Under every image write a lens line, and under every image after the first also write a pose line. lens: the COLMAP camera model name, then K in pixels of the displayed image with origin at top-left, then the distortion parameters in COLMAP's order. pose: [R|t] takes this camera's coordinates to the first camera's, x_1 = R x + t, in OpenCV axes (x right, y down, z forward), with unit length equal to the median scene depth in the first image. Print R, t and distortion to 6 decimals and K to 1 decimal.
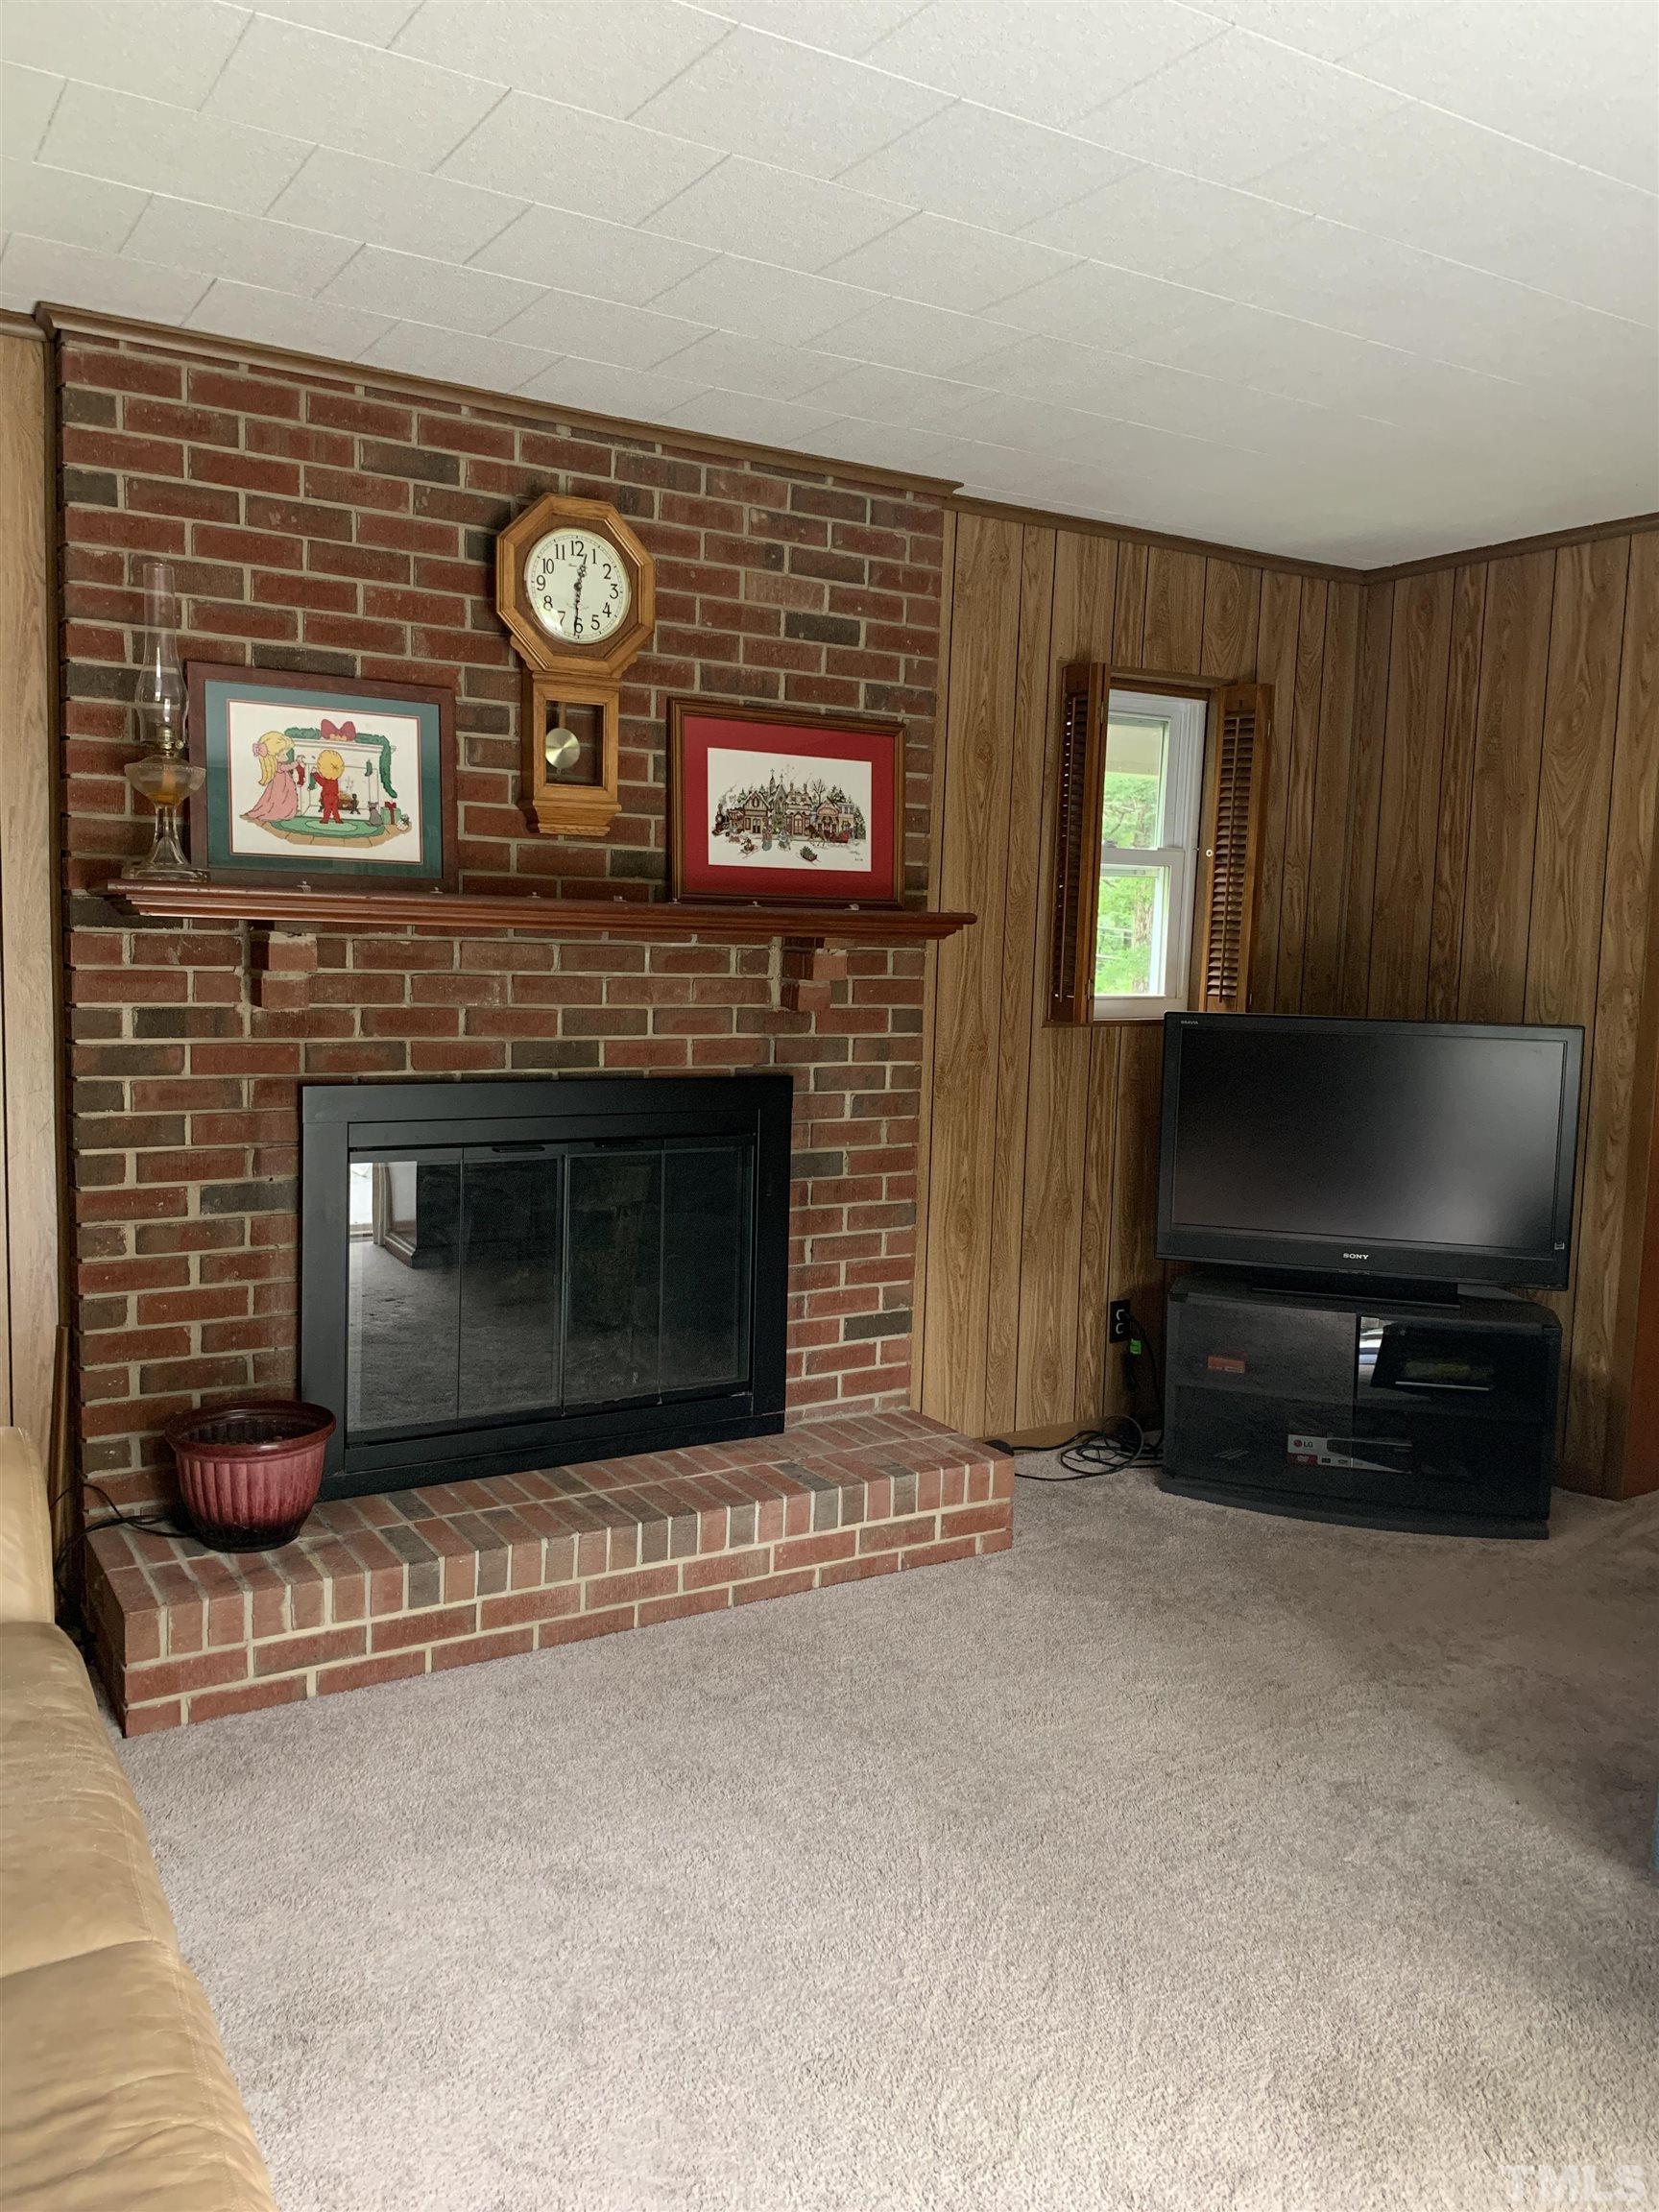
lens RADIAL K [[1732.4, 0, 822.1], [0, 1732.4, 1091.6], [0, 0, 1]] dist [0.096701, -0.198607]
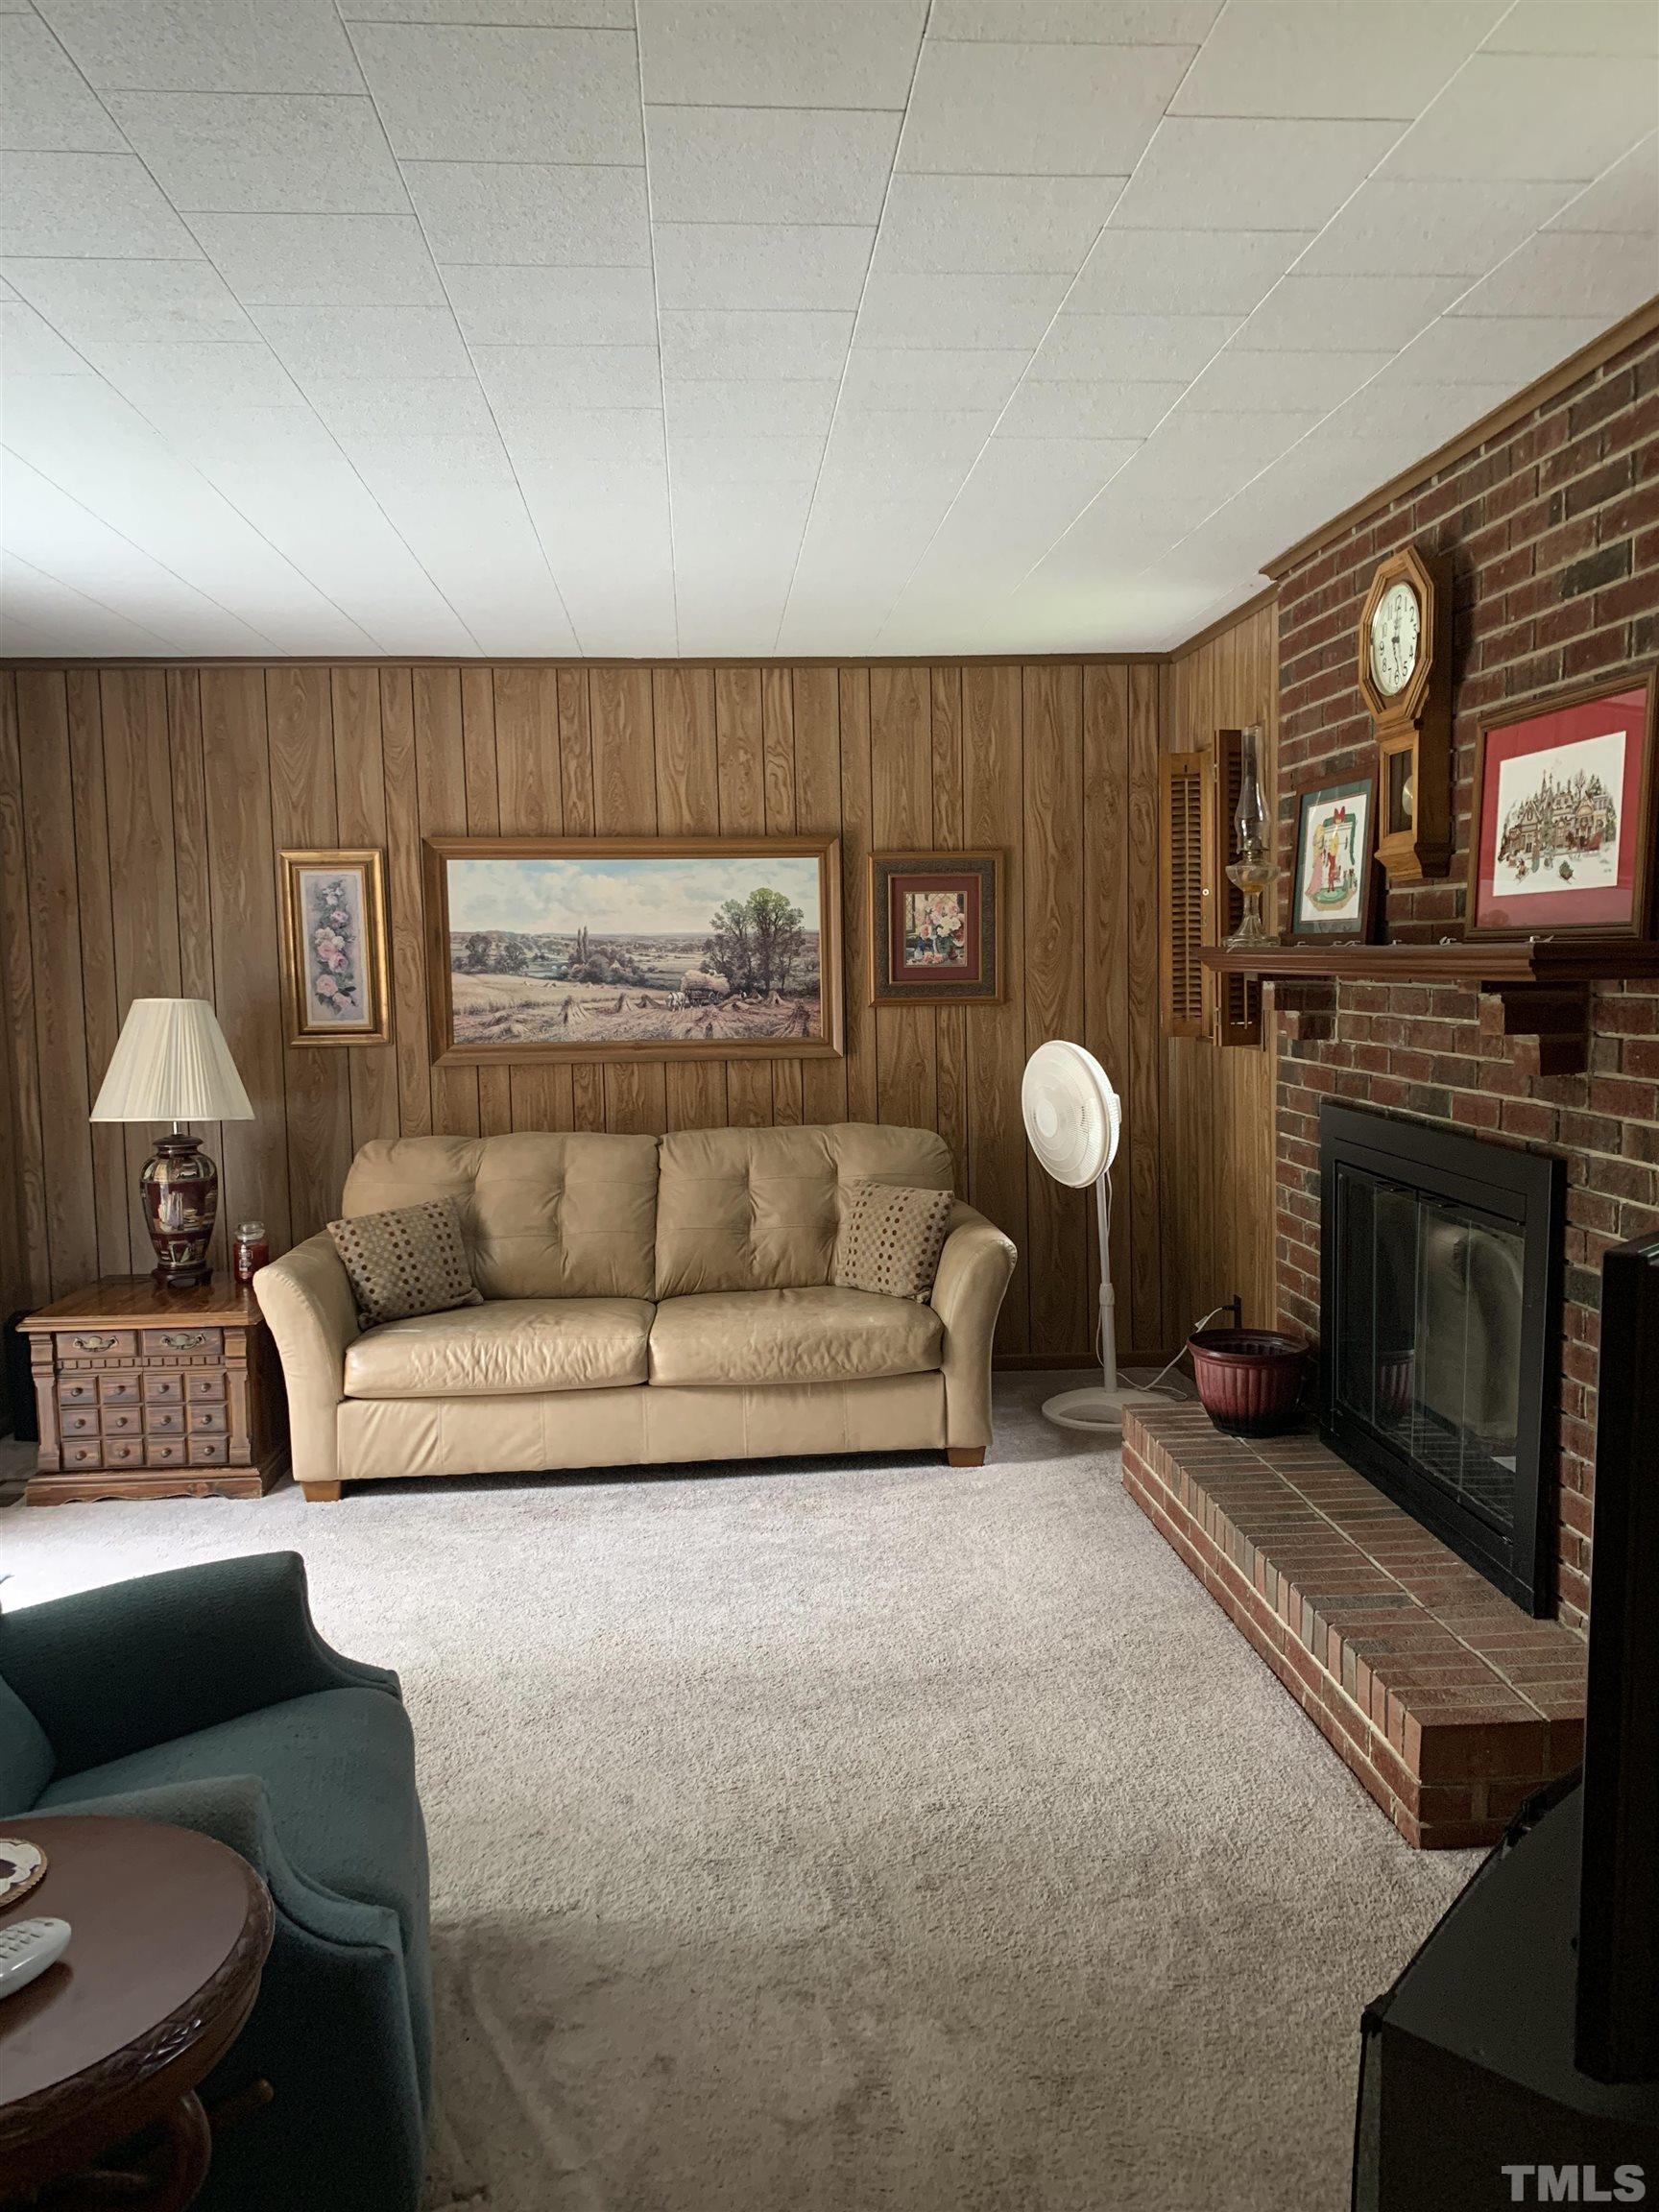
lens RADIAL K [[1732.4, 0, 822.1], [0, 1732.4, 1091.6], [0, 0, 1]] dist [0.096701, -0.198607]
pose [[-0.481588, 0.044227, -0.875281, 0.857225], [-0.088167, 0.991214, 0.098595, -0.091158], [0.871951, 0.124653, -0.473458, 1.132797]]
